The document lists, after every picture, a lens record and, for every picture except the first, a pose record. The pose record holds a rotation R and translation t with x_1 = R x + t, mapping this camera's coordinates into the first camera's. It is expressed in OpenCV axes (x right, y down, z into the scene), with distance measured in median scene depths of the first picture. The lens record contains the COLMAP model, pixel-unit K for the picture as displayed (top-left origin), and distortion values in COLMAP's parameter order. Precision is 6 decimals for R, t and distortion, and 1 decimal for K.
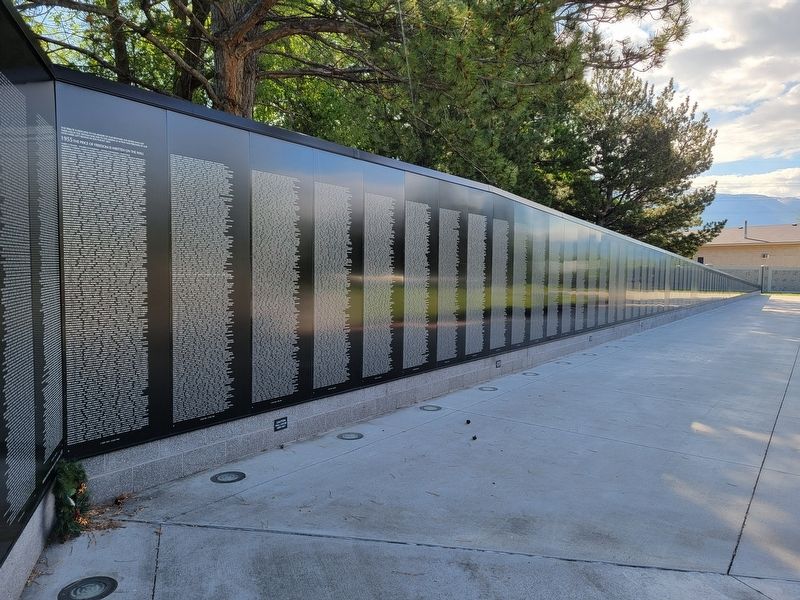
lens RADIAL K [[588.5, 0, 400.1], [0, 588.5, 301.2], [0, 0, 1]] dist [0.033252, -0.002718]
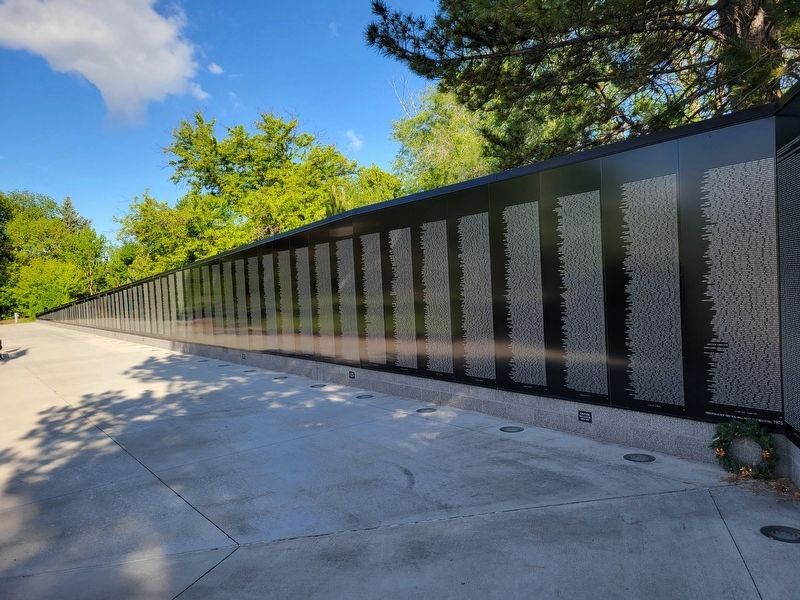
lens RADIAL K [[588.5, 0, 400.2], [0, 588.5, 301.5], [0, 0, 1]] dist [0.033252, -0.002718]
pose [[-0.958191, 0.038876, -0.283477, 0.526387], [0.018295, 0.997024, 0.074894, -0.098876], [0.285544, 0.066576, -0.956050, 2.047300]]
